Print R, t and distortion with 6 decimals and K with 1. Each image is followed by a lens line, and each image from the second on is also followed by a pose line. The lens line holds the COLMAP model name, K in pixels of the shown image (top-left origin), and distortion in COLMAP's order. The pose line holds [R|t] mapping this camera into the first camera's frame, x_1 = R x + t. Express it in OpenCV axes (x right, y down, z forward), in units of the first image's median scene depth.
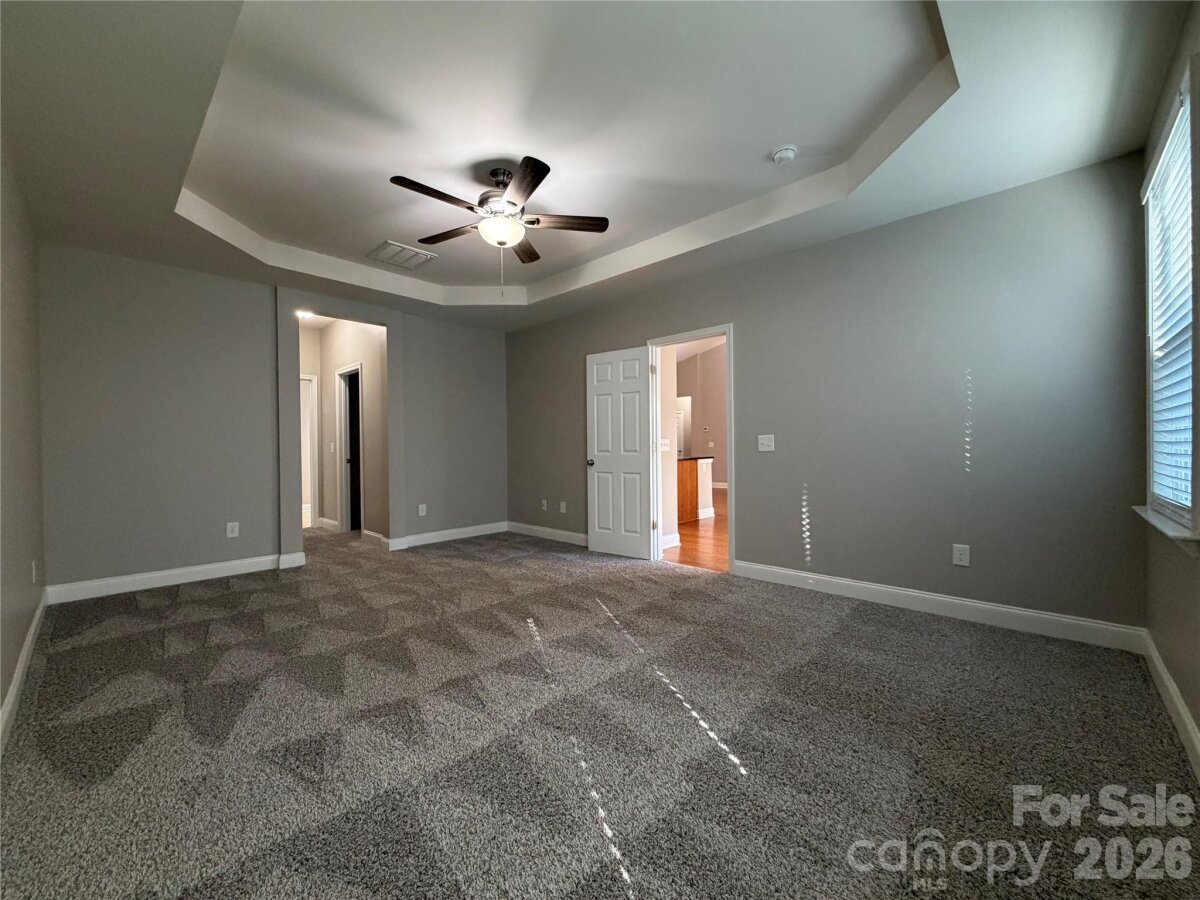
lens RADIAL K [[477.8, 0, 596.6], [0, 477.8, 448.6], [0, 0, 1]] dist [0.001246, -0.000220]
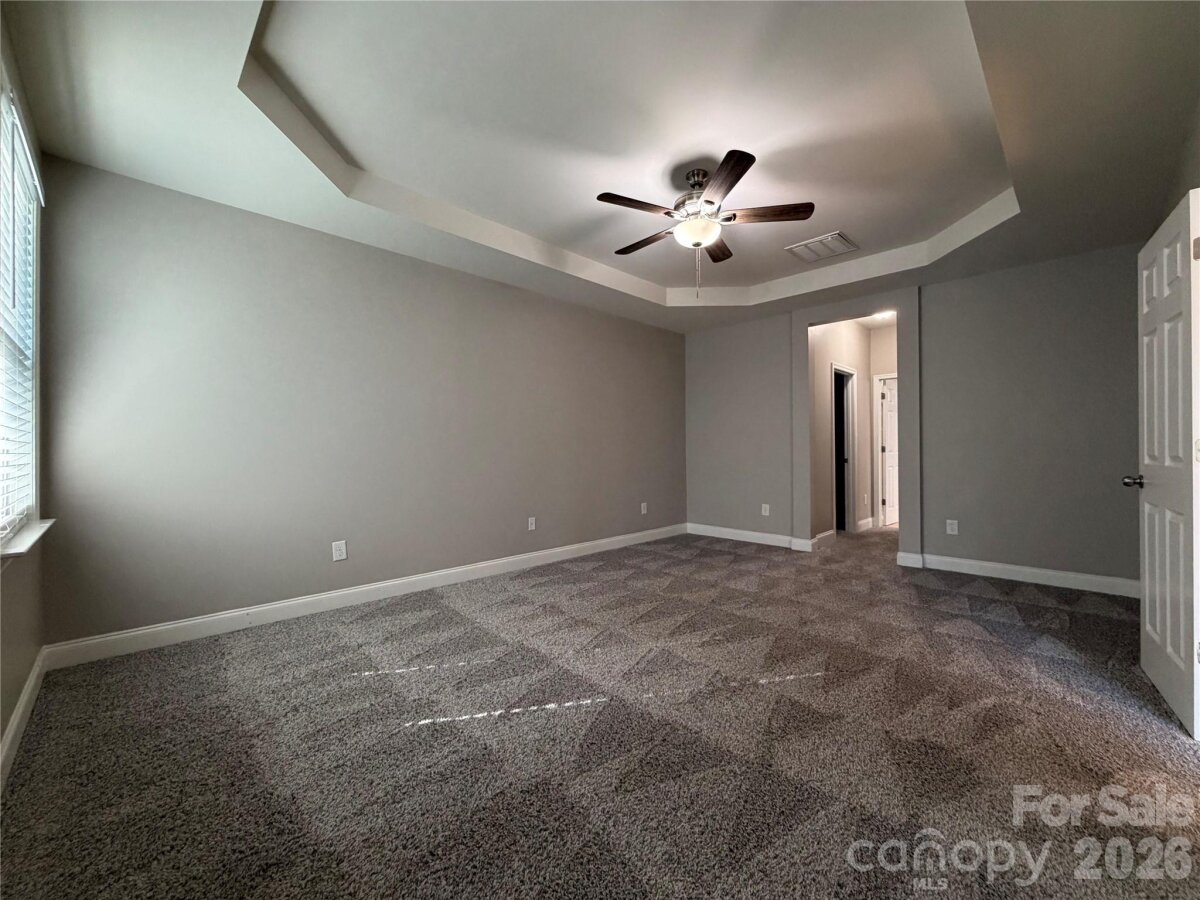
lens RADIAL K [[477.8, 0, 596.6], [0, 477.8, 448.6], [0, 0, 1]] dist [0.001246, -0.000220]
pose [[-0.029517, 0.006630, -0.999542, 0.803586], [0.002097, 0.999976, 0.006571, -0.011572], [0.999562, -0.001903, -0.029530, 0.815411]]
